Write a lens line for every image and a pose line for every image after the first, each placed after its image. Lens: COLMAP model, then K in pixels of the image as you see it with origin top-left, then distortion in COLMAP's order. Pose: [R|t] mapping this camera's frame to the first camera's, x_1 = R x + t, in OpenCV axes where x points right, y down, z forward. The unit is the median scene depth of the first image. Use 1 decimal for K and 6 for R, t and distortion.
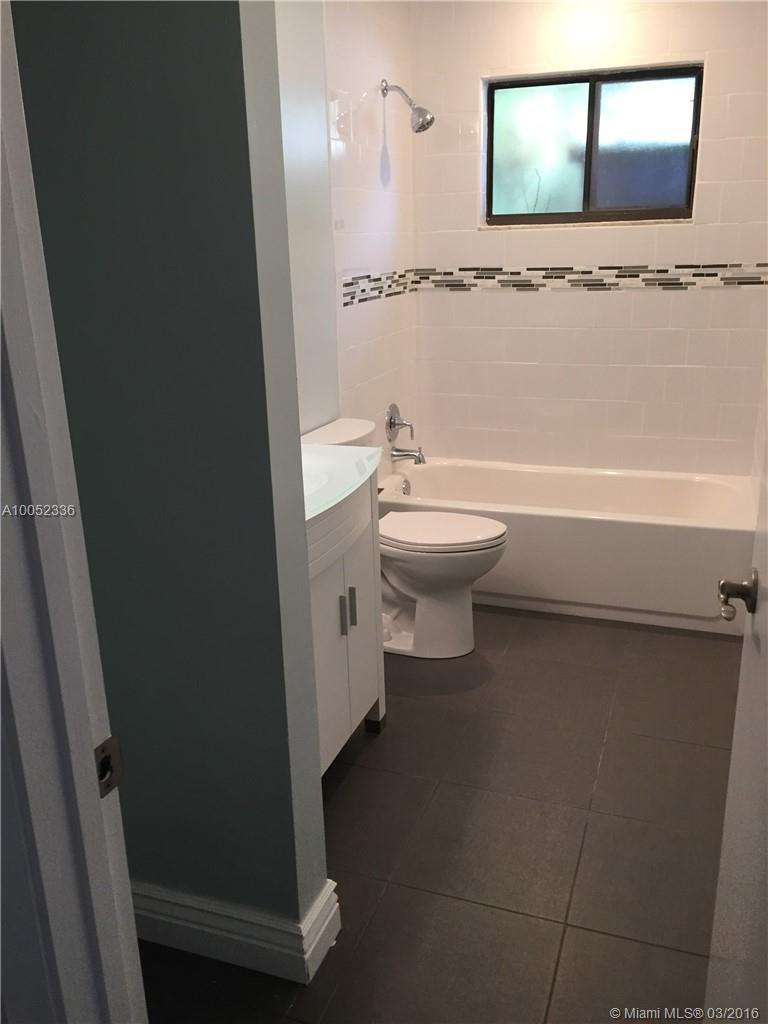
lens RADIAL K [[873.2, 0, 385.1], [0, 873.2, 510.2], [0, 0, 1]] dist [0.080619, -0.089228]
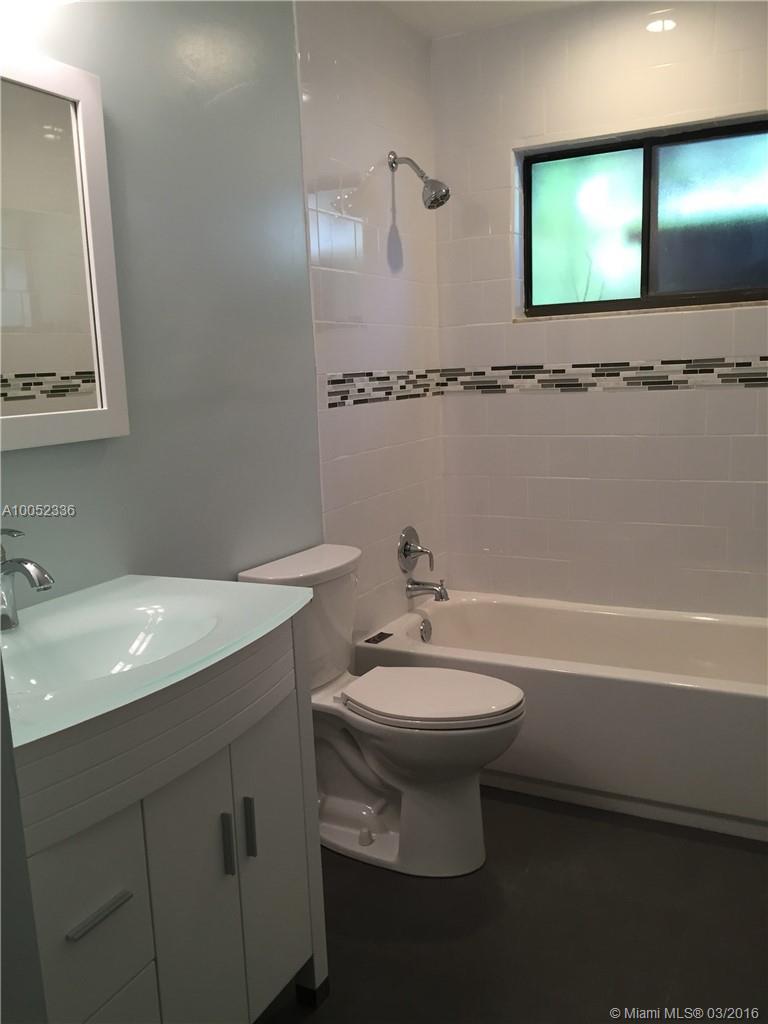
lens RADIAL K [[873.2, 0, 385.6], [0, 873.2, 514.4], [0, 0, 1]] dist [0.080619, -0.089228]
pose [[0.992523, 0.003728, -0.122001, 0.091981], [-0.020068, 0.990915, -0.132981, -0.024529], [0.120396, 0.134435, 0.983581, 0.197009]]
